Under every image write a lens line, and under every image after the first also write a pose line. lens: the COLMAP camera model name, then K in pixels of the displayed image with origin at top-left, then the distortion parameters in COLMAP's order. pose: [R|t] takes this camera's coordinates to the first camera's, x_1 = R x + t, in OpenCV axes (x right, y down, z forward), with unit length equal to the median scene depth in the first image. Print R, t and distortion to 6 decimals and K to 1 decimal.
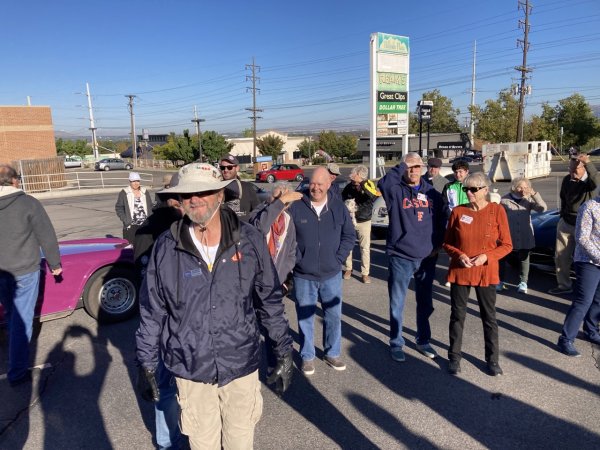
lens RADIAL K [[495.7, 0, 297.4], [0, 495.7, 227.9], [0, 0, 1]] dist [0.017993, -0.007925]
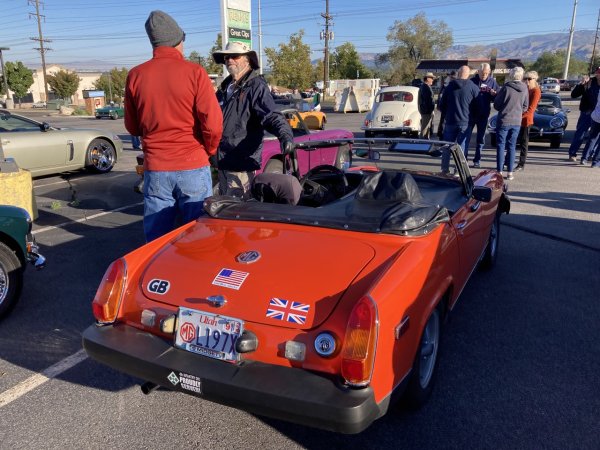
lens RADIAL K [[495.7, 0, 297.0], [0, 495.7, 225.3], [0, 0, 1]] dist [0.017993, -0.007925]
pose [[0.903992, -0.099623, 0.415782, -0.121762], [0.055795, 0.991646, 0.116295, 0.015817], [-0.423894, -0.081931, 0.901998, -0.025230]]
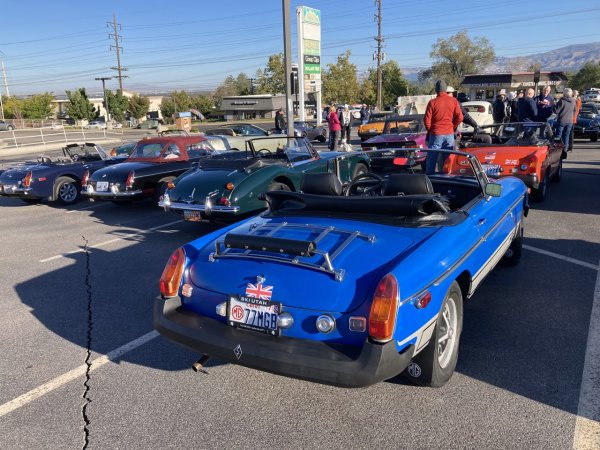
lens RADIAL K [[495.7, 0, 296.0], [0, 495.7, 223.1], [0, 0, 1]] dist [0.017993, -0.007925]
pose [[0.931986, -0.093094, 0.350335, -0.213069], [0.070933, 0.994612, 0.075596, 0.028191], [-0.355485, -0.045604, 0.933569, -0.101145]]
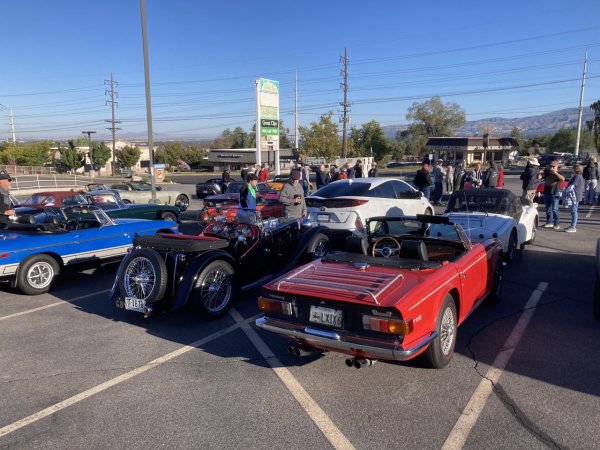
lens RADIAL K [[495.7, 0, 302.7], [0, 495.7, 224.0], [0, 0, 1]] dist [0.017993, -0.007925]
pose [[0.931153, -0.029987, 0.363394, -0.162372], [0.040951, 0.998908, -0.022503, 0.037151], [-0.362322, 0.035835, 0.931364, -0.221420]]
